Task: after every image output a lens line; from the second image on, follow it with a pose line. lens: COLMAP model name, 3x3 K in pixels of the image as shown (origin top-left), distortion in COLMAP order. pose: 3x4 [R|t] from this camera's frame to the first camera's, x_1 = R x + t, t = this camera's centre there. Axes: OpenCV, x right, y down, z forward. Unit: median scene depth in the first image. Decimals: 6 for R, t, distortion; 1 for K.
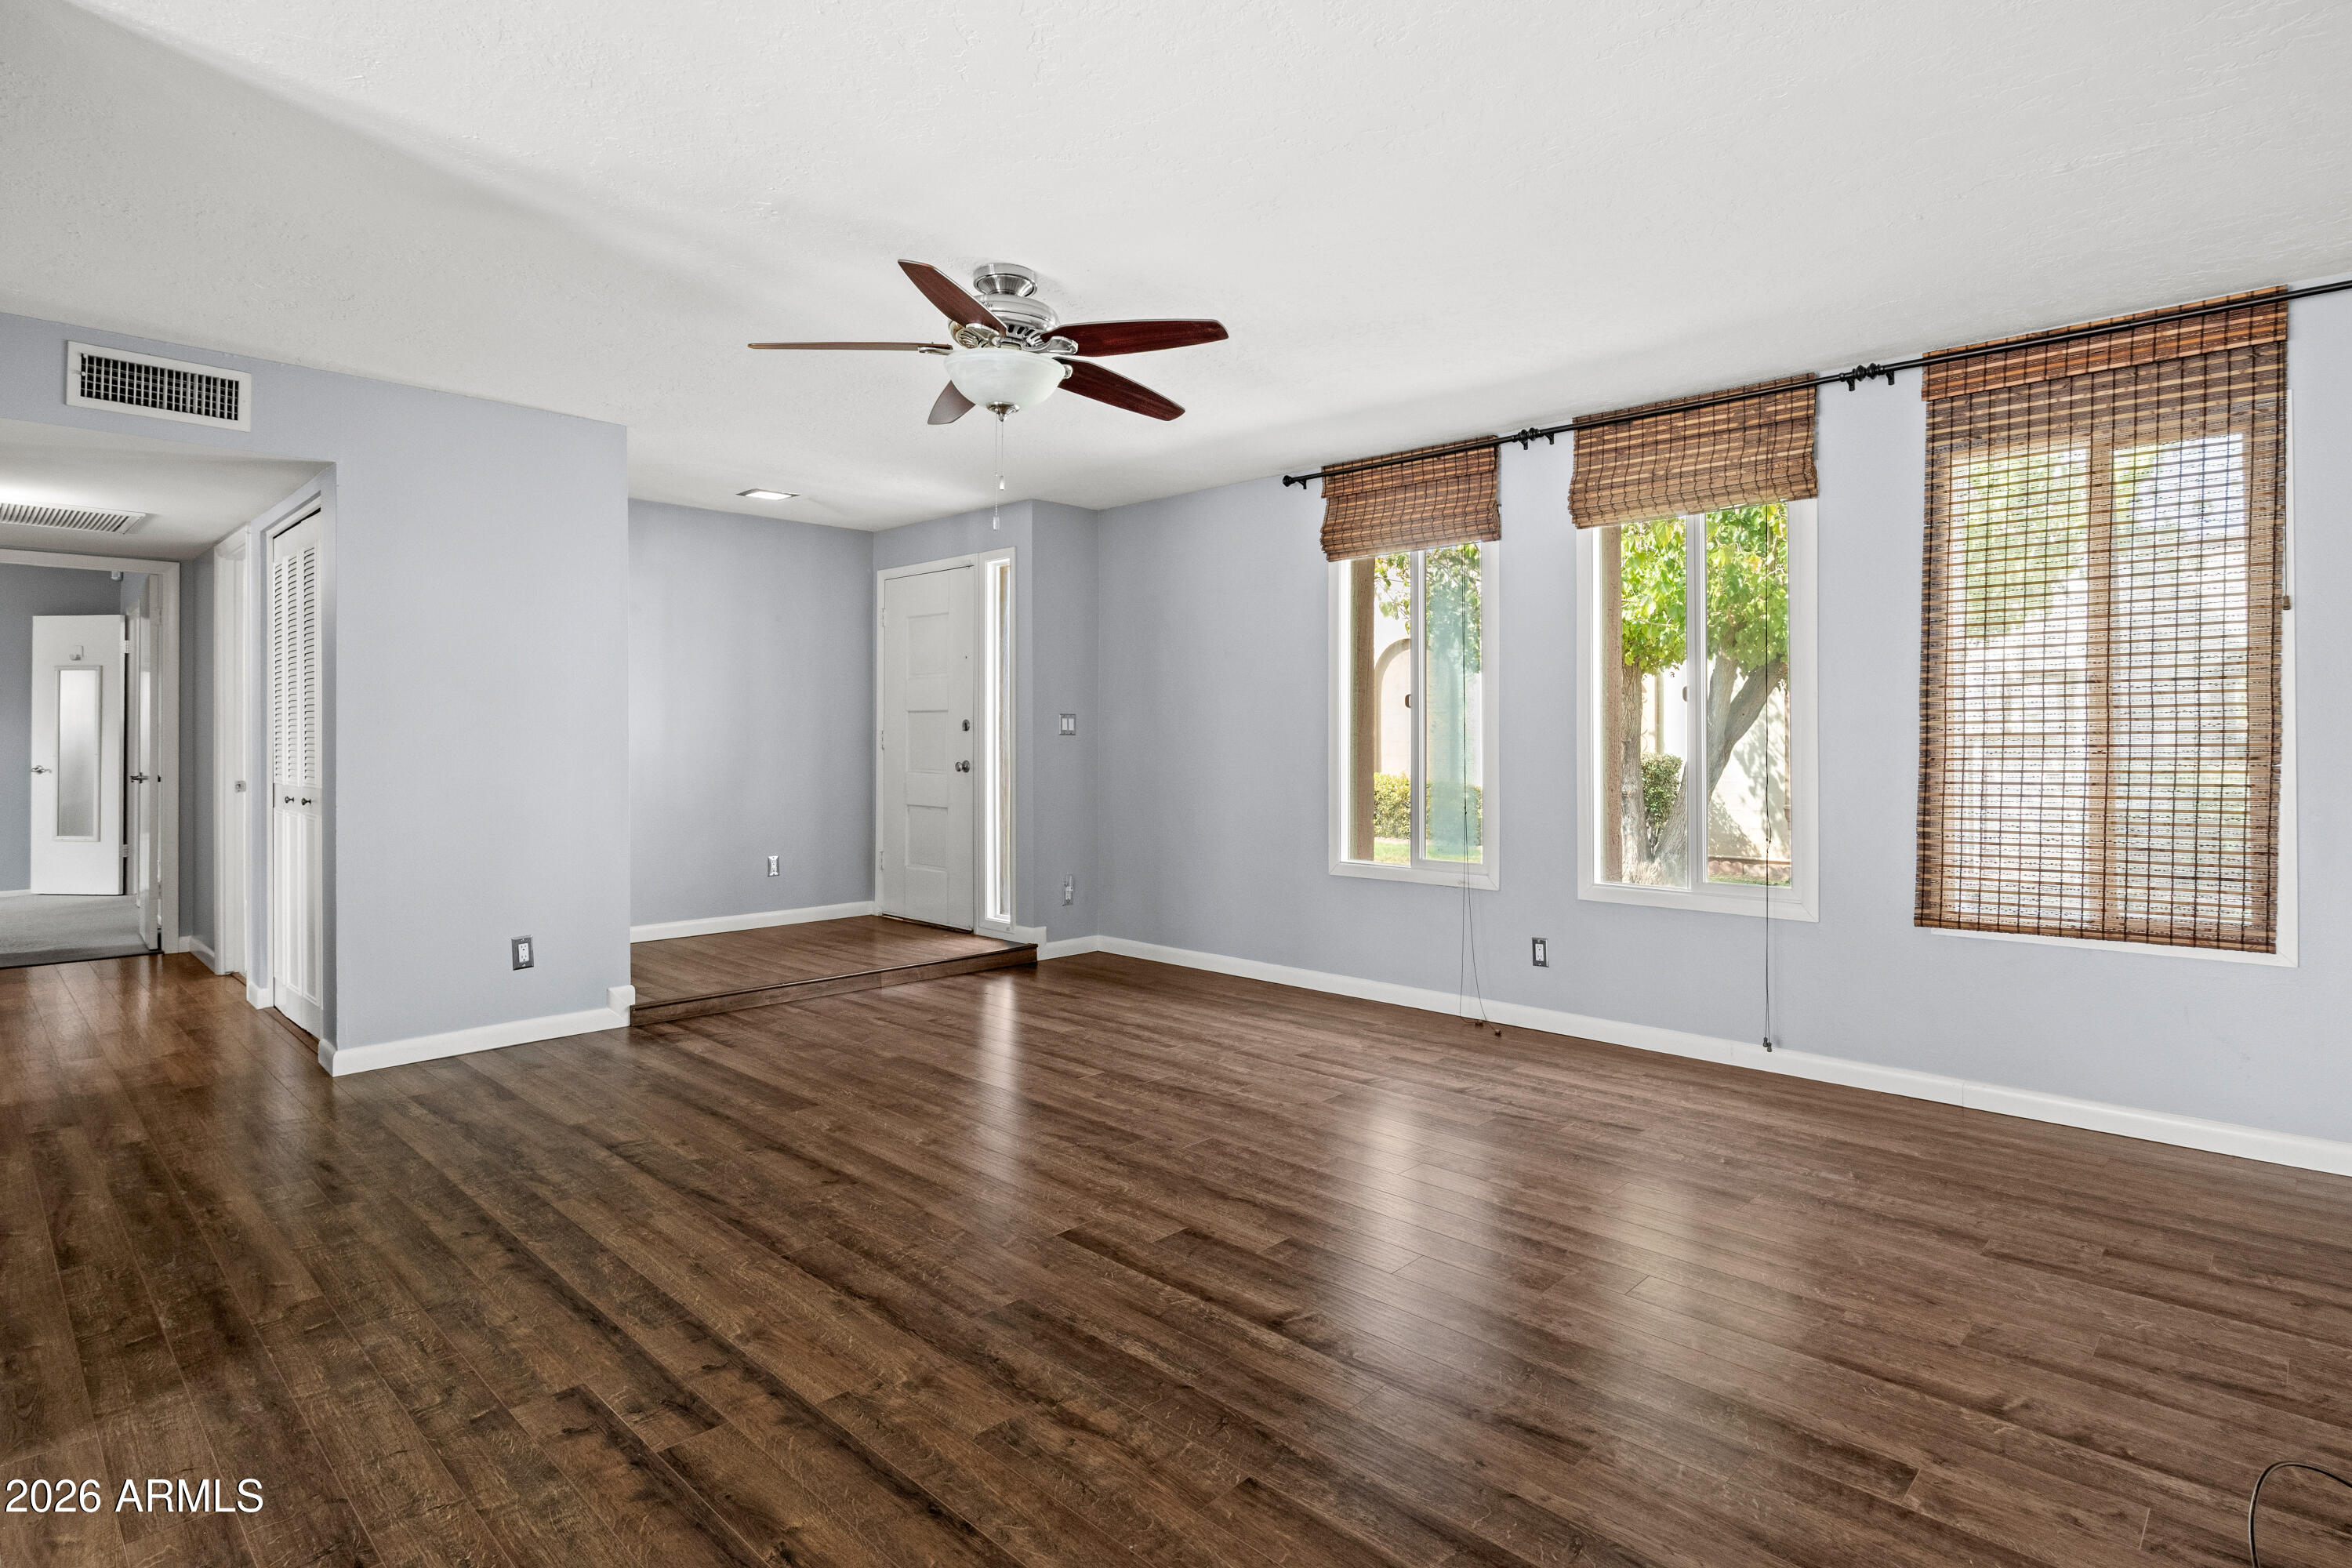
lens RADIAL K [[1199.8, 0, 1166.2], [0, 1199.8, 724.1], [0, 0, 1]] dist [-0.009127, 0.000456]
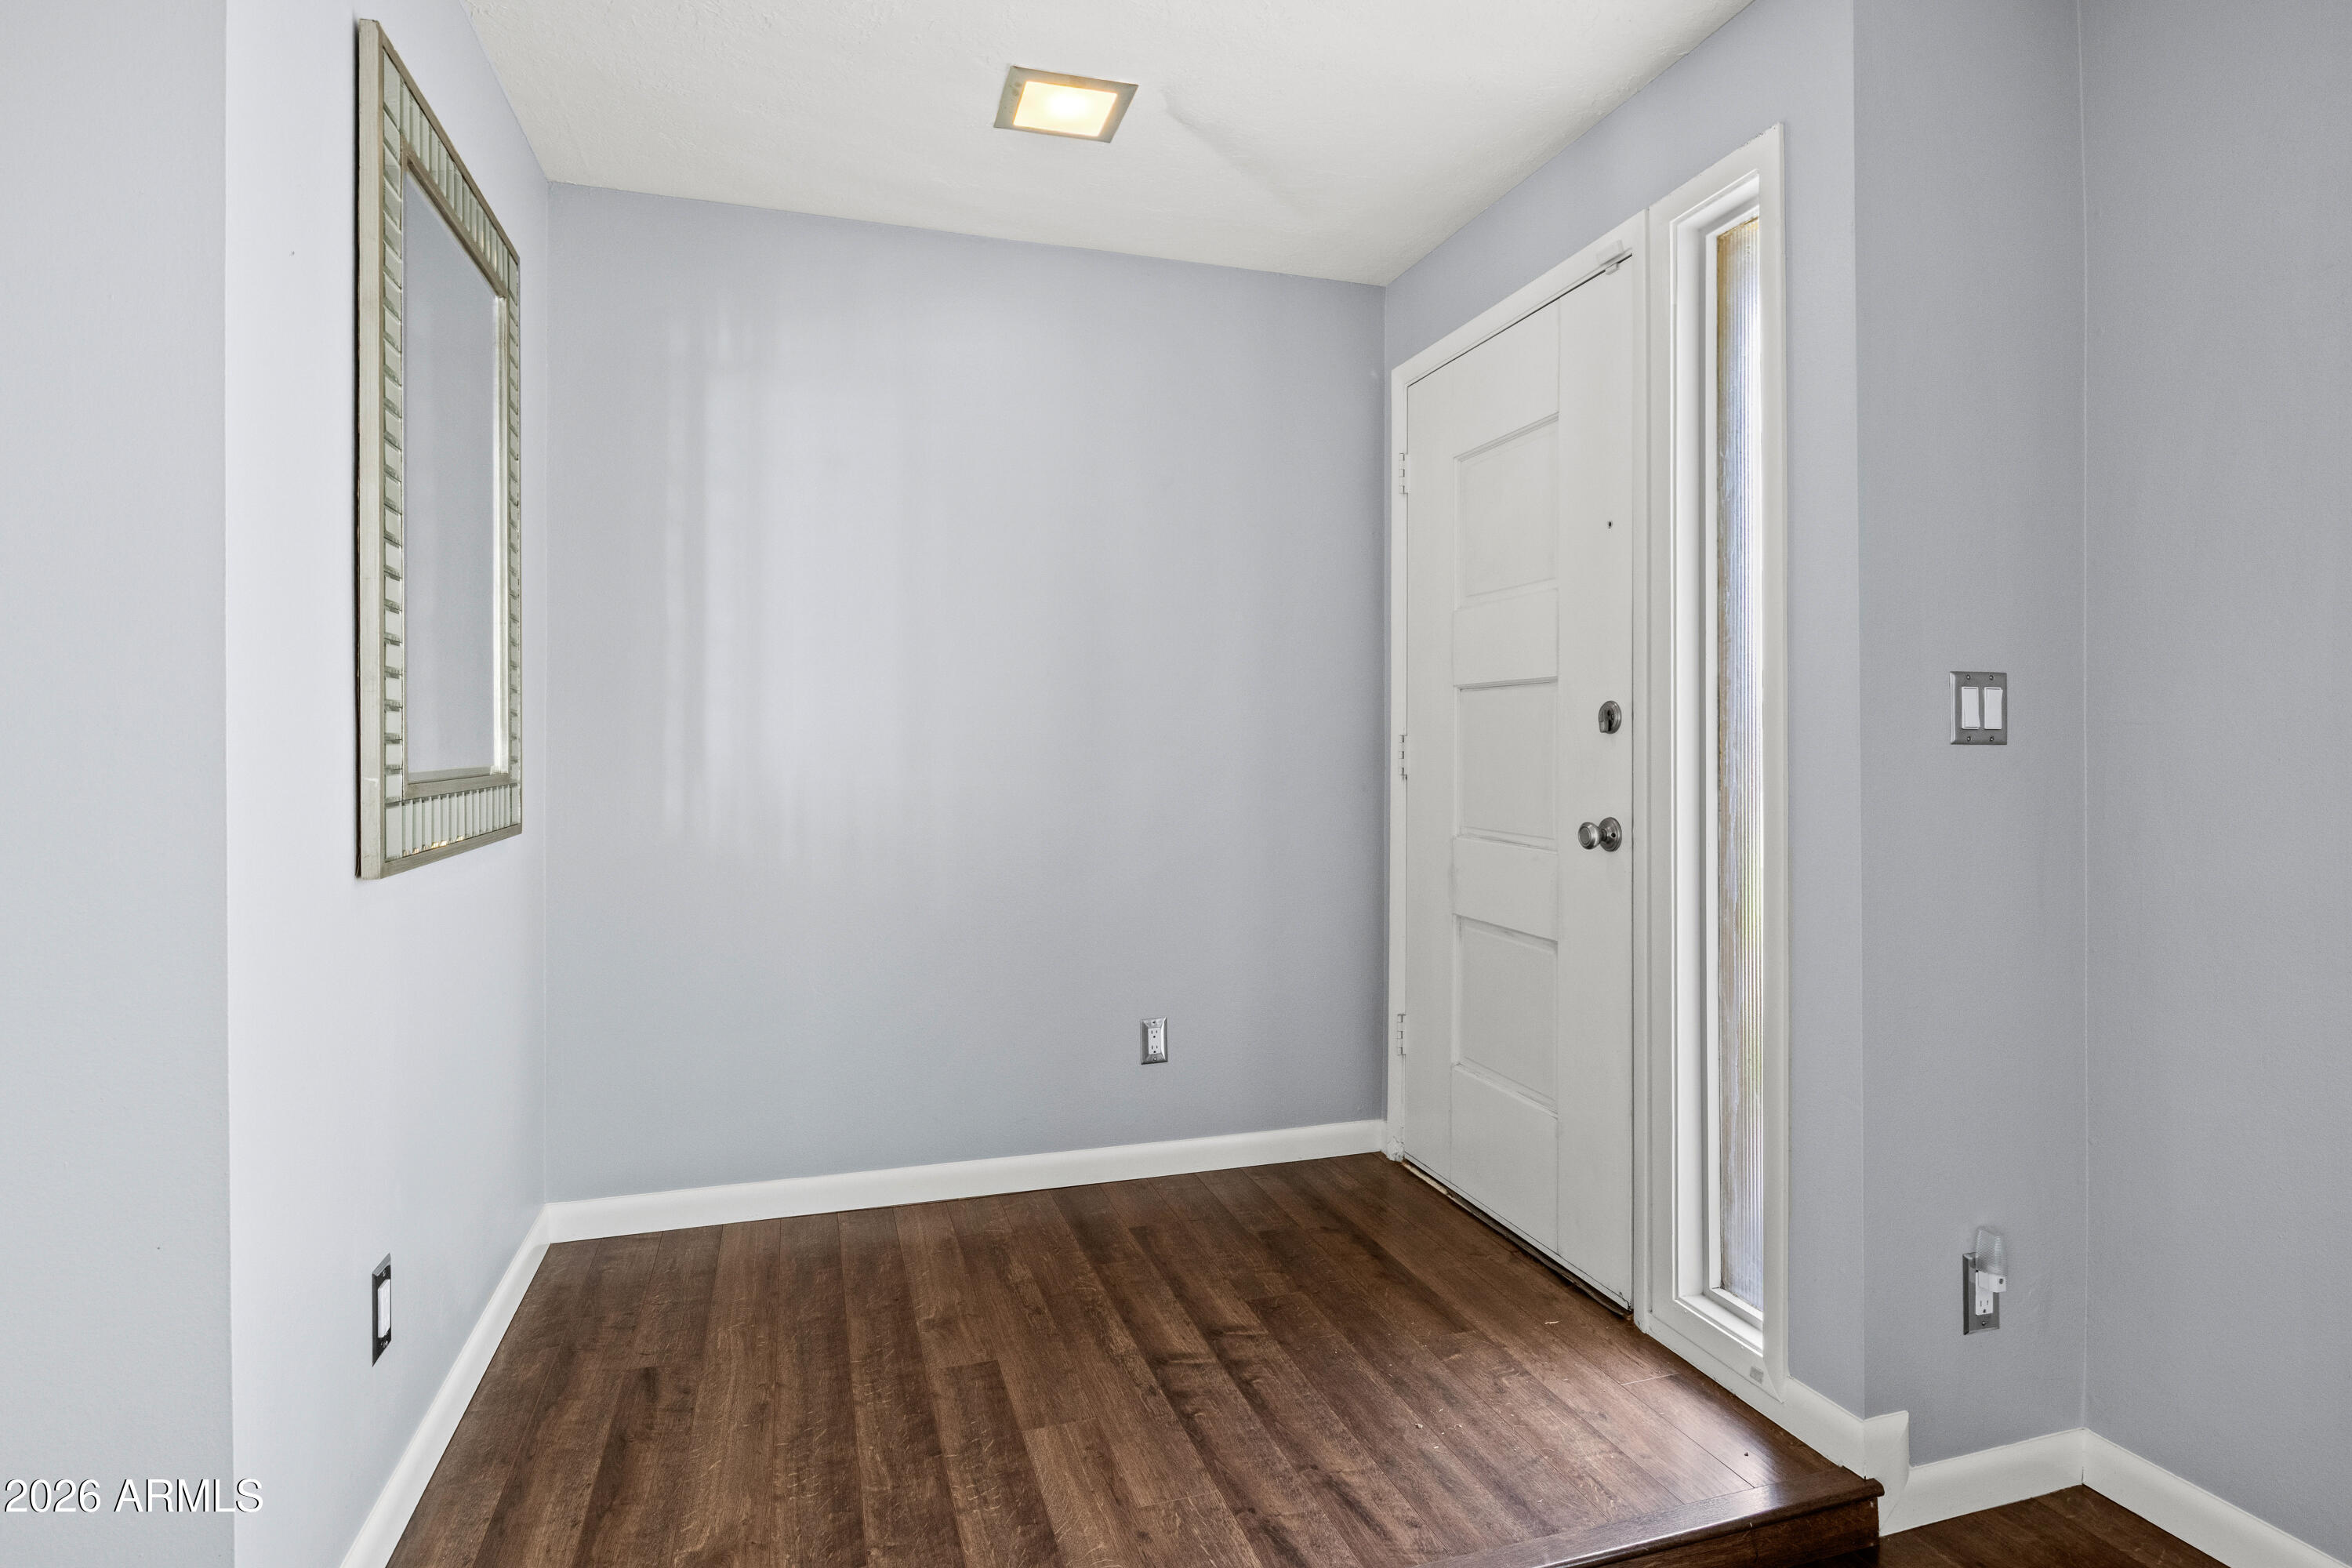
lens RADIAL K [[1199.8, 0, 1200.1], [0, 1199.8, 742.0], [0, 0, 1]] dist [-0.009127, 0.000456]
pose [[0.890723, -0.002584, -0.454540, -0.110983], [0.006298, 0.999958, 0.006658, 0.005073], [0.454504, -0.008793, 0.890701, 0.614547]]
